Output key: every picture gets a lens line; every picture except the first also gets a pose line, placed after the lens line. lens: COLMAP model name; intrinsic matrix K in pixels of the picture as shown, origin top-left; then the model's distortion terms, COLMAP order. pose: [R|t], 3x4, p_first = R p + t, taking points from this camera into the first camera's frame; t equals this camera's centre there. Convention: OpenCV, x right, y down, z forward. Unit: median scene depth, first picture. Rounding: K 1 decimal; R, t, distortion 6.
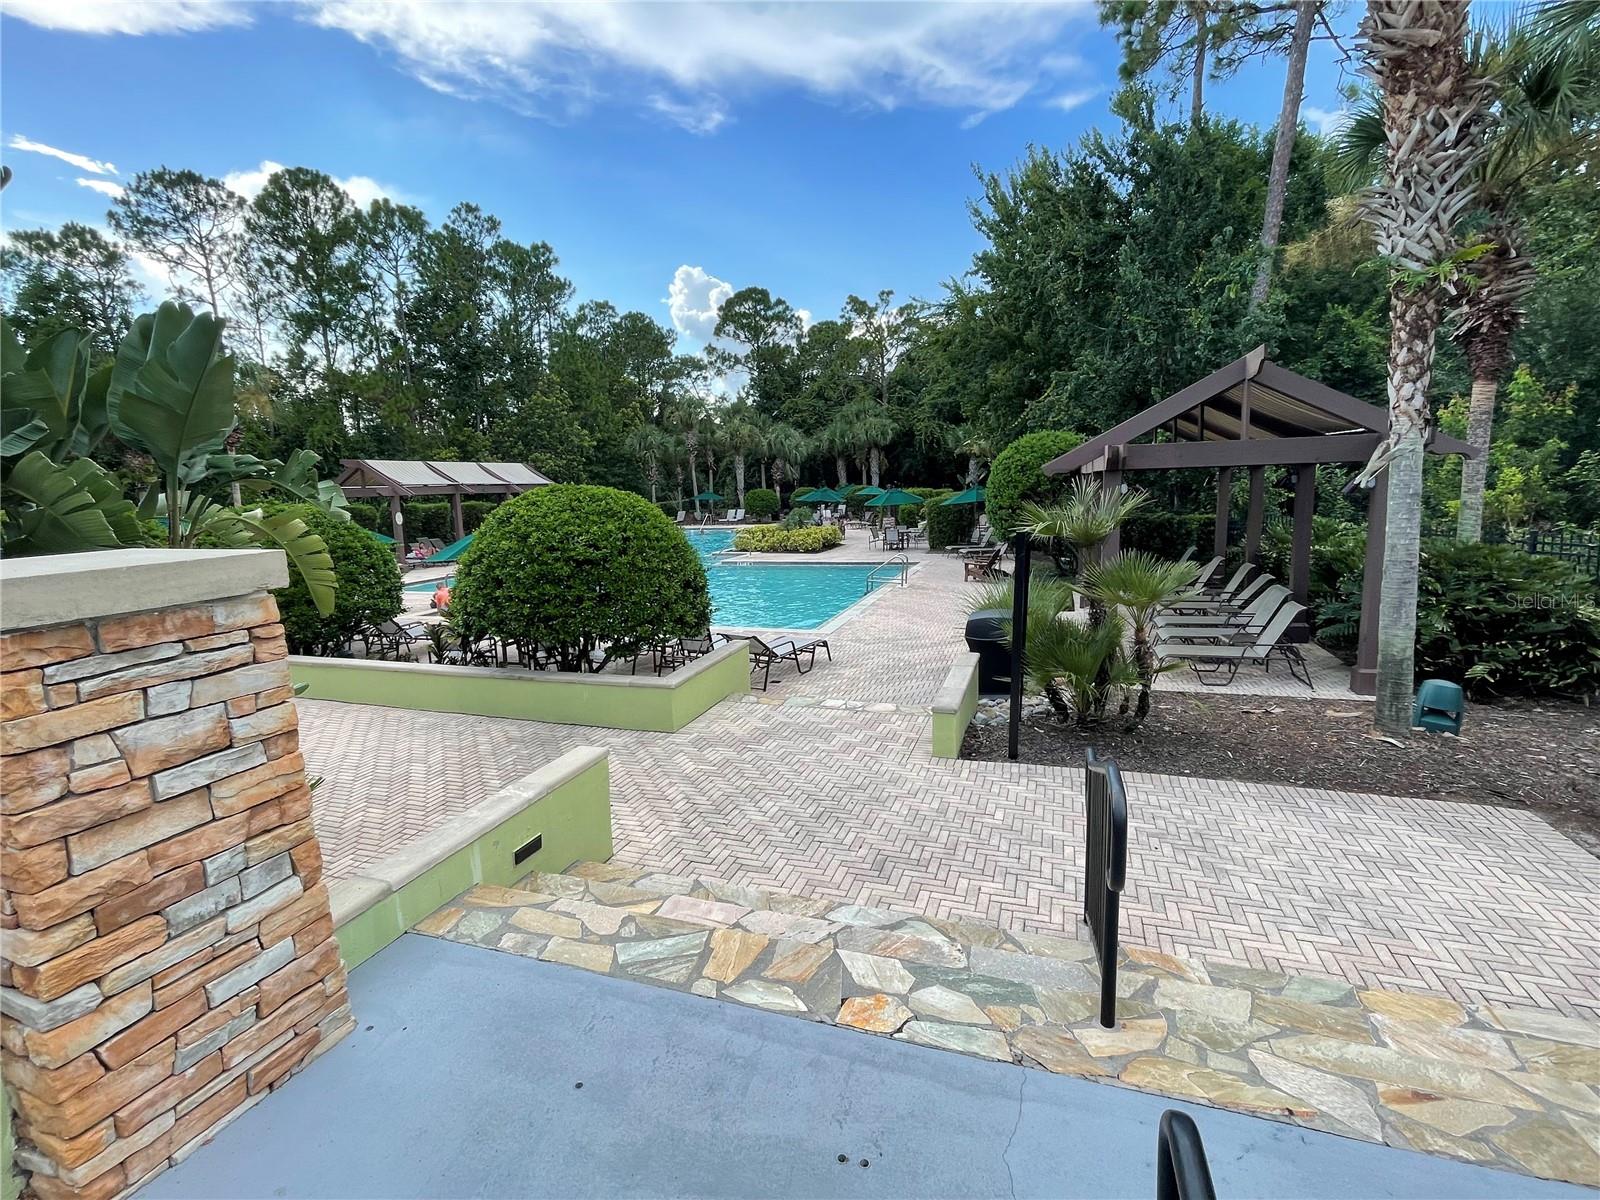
lens RADIAL K [[736.8, 0, 798.9], [0, 736.8, 604.6], [0, 0, 1]] dist [-0.003579, 0.003527]
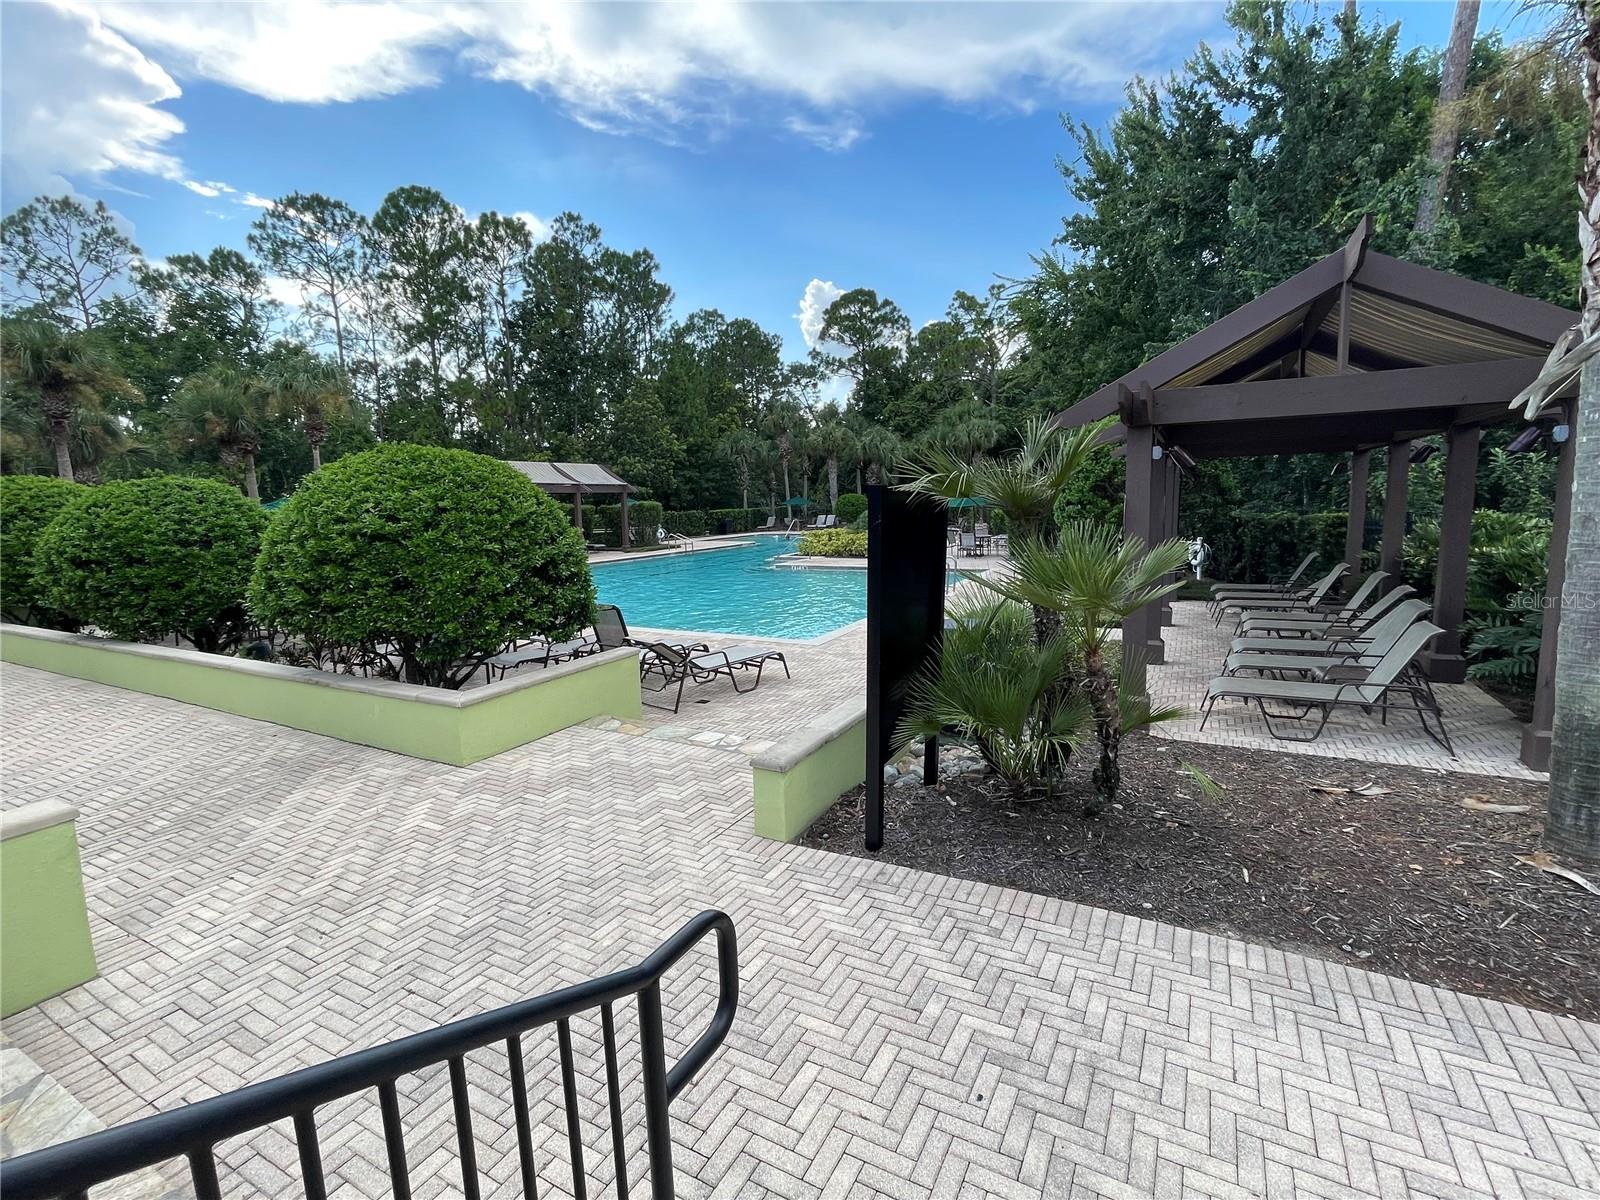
lens RADIAL K [[736.8, 0, 796.8], [0, 736.8, 604.3], [0, 0, 1]] dist [-0.003579, 0.003527]
pose [[0.985791, 0.028897, -0.165470, 0.071293], [-0.031460, 0.999422, -0.012888, 0.002289], [0.165002, 0.017910, 0.986131, 0.080741]]
